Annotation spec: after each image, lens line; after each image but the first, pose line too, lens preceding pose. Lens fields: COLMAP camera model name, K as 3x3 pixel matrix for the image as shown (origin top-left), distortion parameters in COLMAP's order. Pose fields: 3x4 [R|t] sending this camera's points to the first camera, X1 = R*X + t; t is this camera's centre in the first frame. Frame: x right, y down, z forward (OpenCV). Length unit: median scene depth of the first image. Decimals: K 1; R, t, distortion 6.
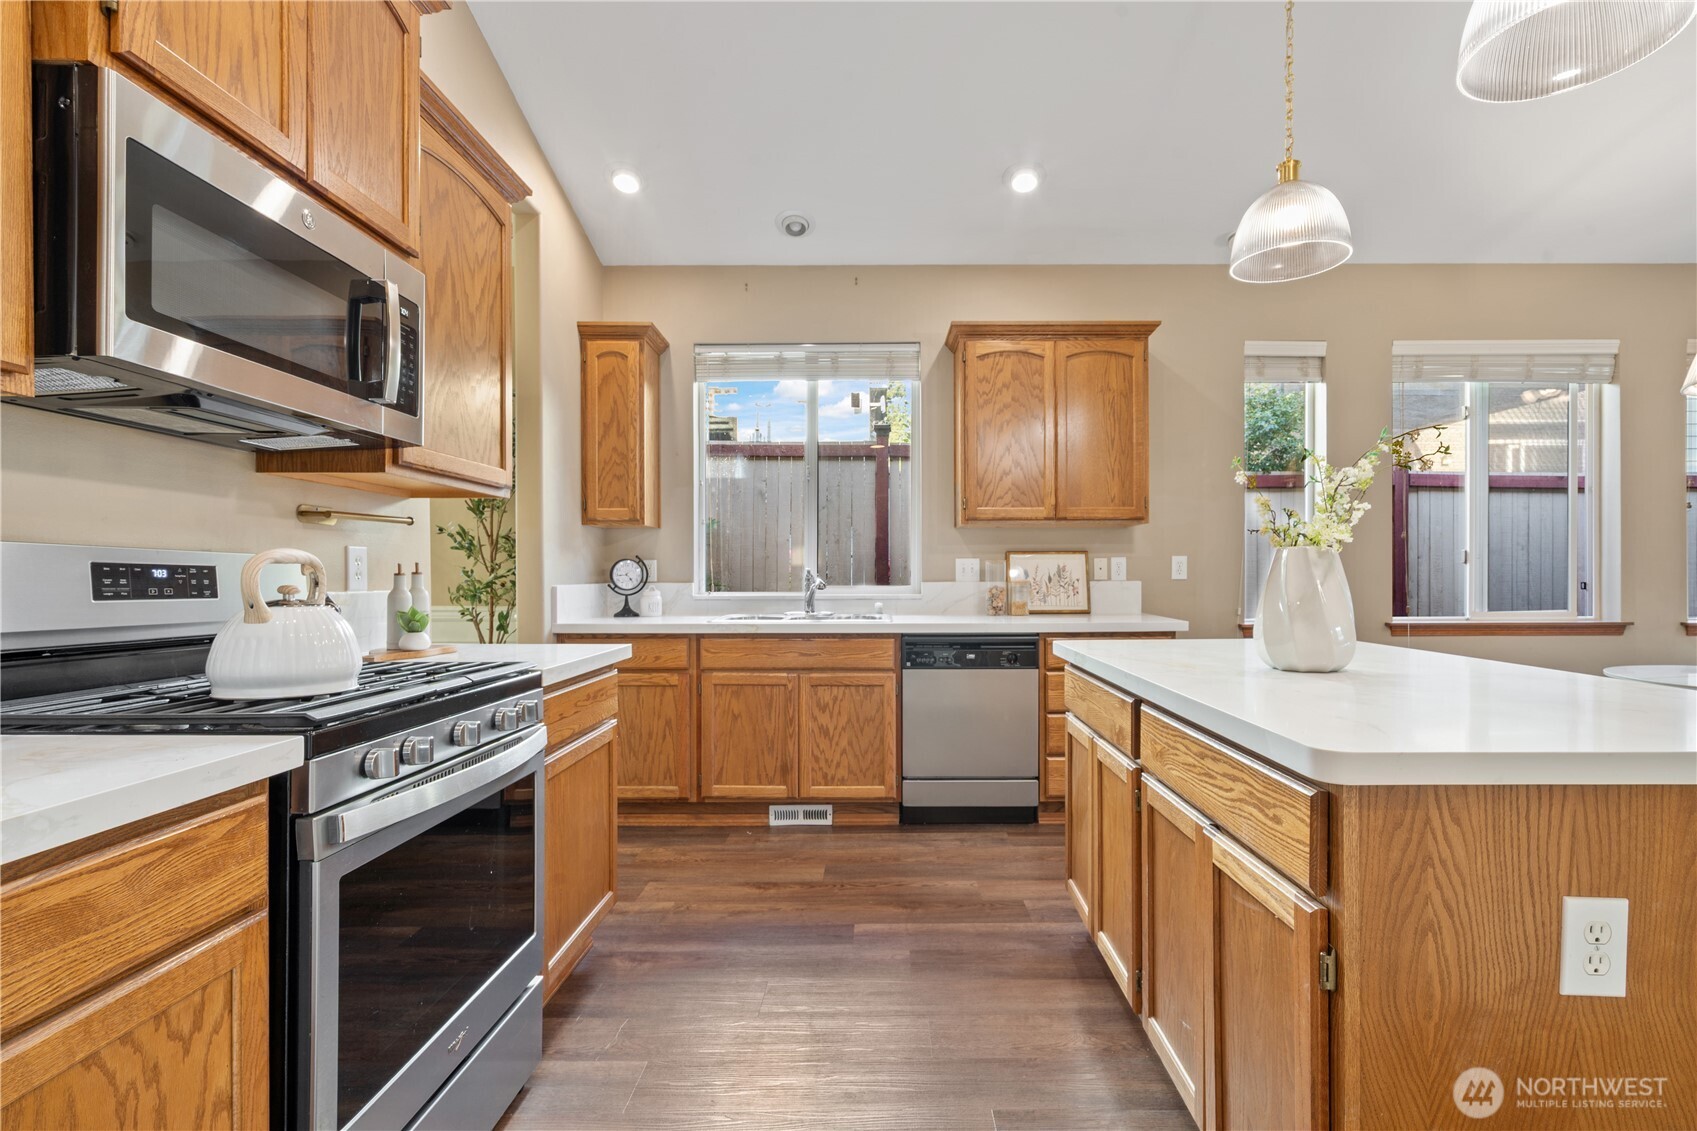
lens RADIAL K [[791.6, 0, 889.9], [0, 791.6, 580.9], [0, 0, 1]] dist [-0.001491, 0.000112]
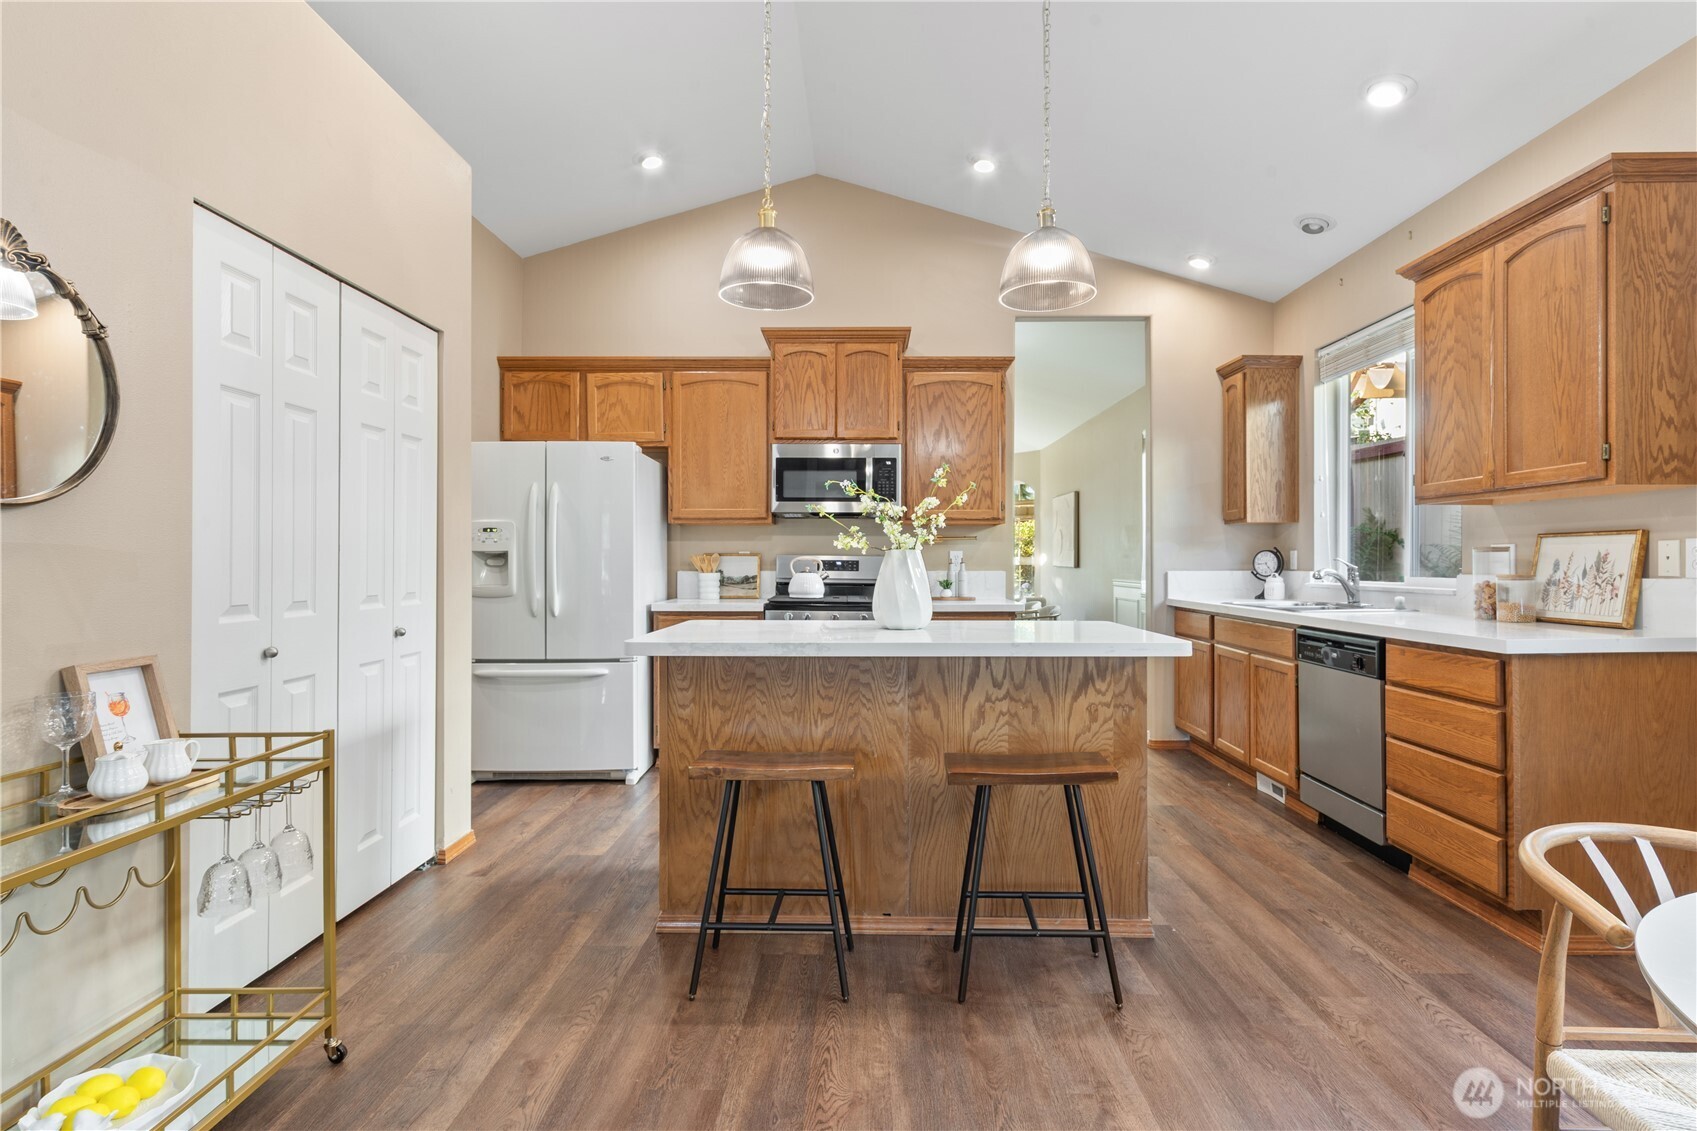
lens RADIAL K [[866.5, 0, 848.5], [0, 866.5, 565.5], [0, 0, 1]] dist [0.000255, 0.000172]
pose [[-0.025480, 0.008924, -0.999635, 1.021229], [-0.006096, 0.999940, 0.009082, -0.012873], [0.999657, 0.006325, -0.025424, 0.427711]]
